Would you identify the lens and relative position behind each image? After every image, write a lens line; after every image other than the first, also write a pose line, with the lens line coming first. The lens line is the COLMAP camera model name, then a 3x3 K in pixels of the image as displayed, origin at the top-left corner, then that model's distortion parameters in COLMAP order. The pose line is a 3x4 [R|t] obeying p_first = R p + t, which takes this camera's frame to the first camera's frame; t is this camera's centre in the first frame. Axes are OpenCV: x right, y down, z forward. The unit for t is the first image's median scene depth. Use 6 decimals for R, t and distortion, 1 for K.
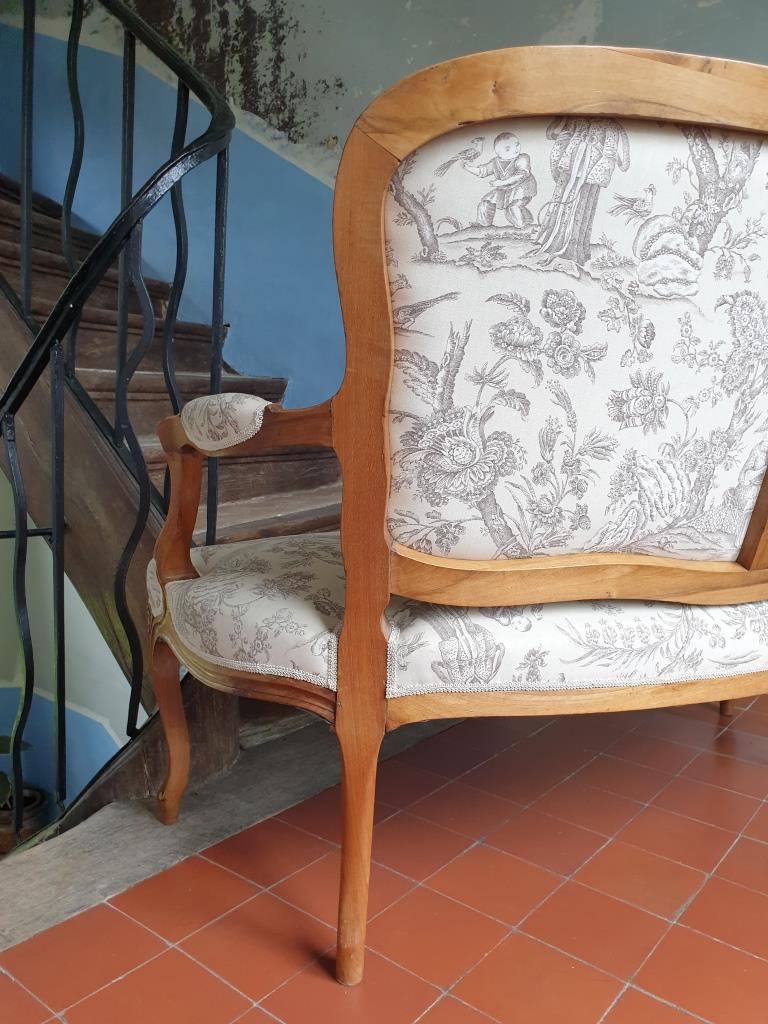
lens RADIAL K [[802.1, 0, 384.6], [0, 802.1, 529.7], [0, 0, 1]] dist [0.013897, -0.002512]
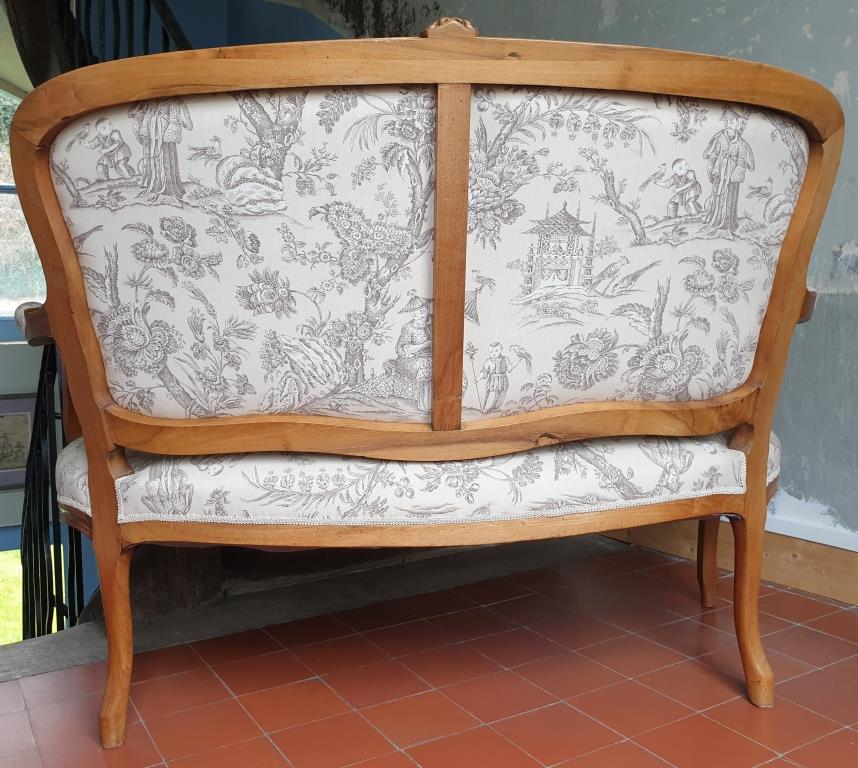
lens RADIAL K [[862.8, 0, 430.0], [0, 862.8, 365.5], [0, 0, 1]] dist [0.025229, -0.031688]
pose [[0.935736, -0.025505, -0.351779, 1.084110], [-0.001714, 0.997041, -0.076848, 0.063820], [0.352698, 0.072512, 0.932923, -0.192764]]
